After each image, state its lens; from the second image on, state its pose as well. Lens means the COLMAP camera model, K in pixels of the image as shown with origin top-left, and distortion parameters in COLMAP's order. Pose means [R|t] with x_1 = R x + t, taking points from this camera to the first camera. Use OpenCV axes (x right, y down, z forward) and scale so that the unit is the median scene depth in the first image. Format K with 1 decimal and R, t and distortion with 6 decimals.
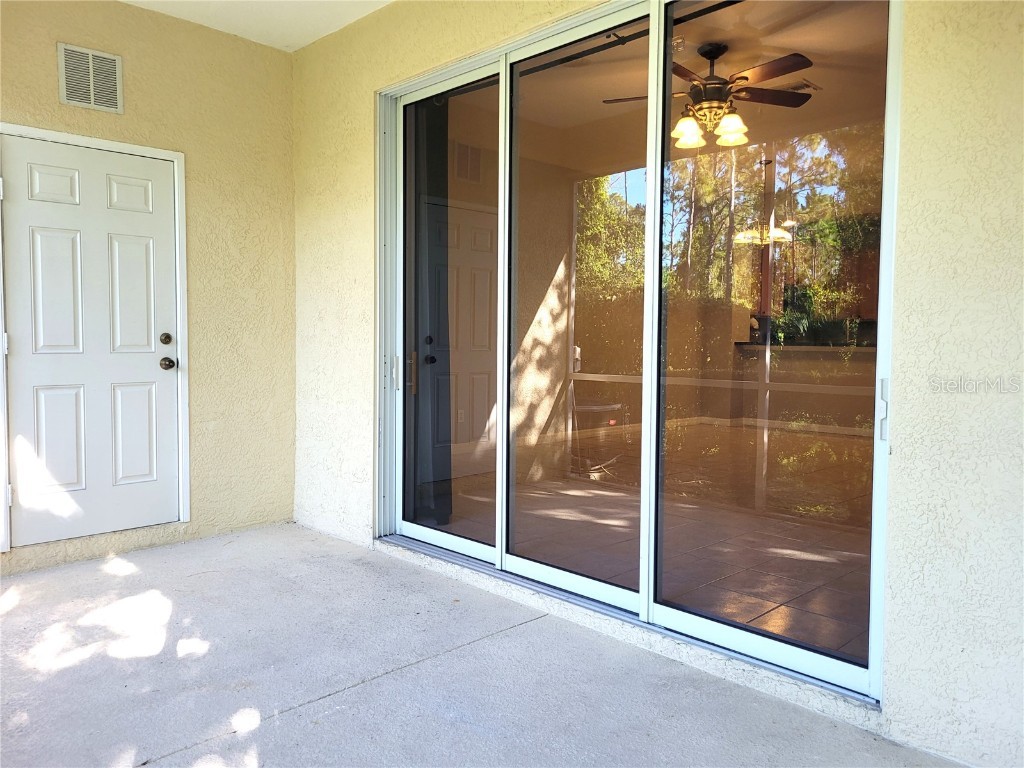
lens RADIAL K [[776.3, 0, 503.6], [0, 776.3, 378.0], [0, 0, 1]] dist [0.032478, -0.034740]
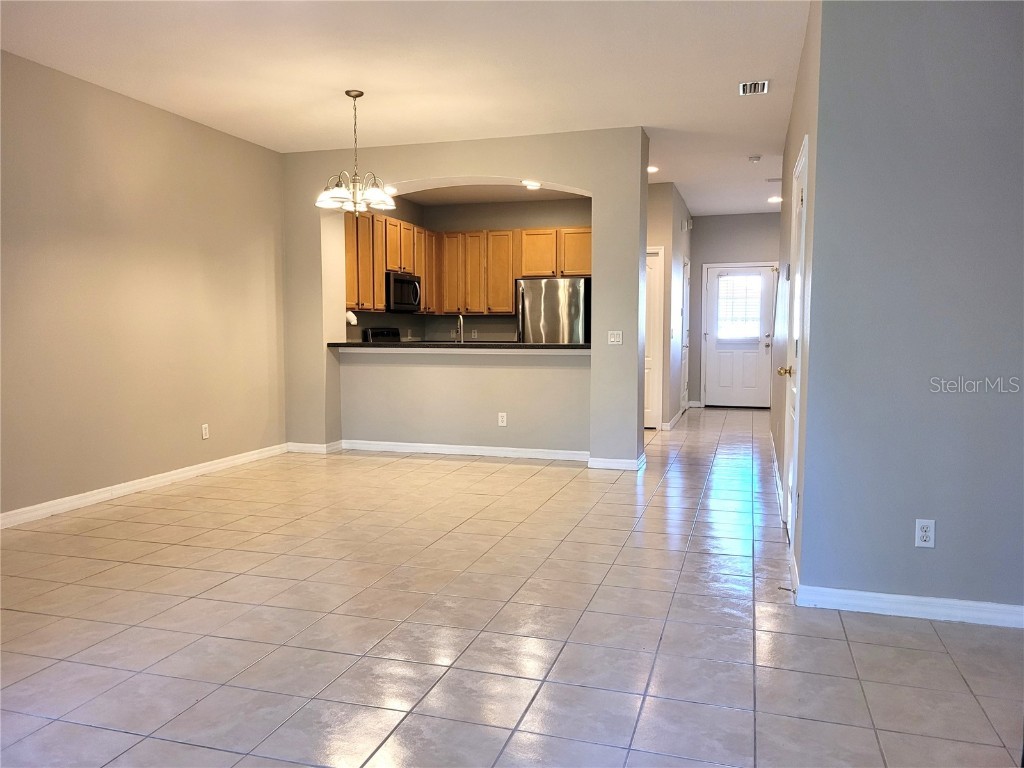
lens RADIAL K [[778.0, 0, 510.0], [0, 778.0, 385.4], [0, 0, 1]] dist [0.032700, -0.033790]
pose [[0.874506, -0.044412, 0.482976, 0.168254], [0.032808, 0.998935, 0.032452, -0.048359], [-0.483903, -0.012534, 0.875032, 0.496452]]
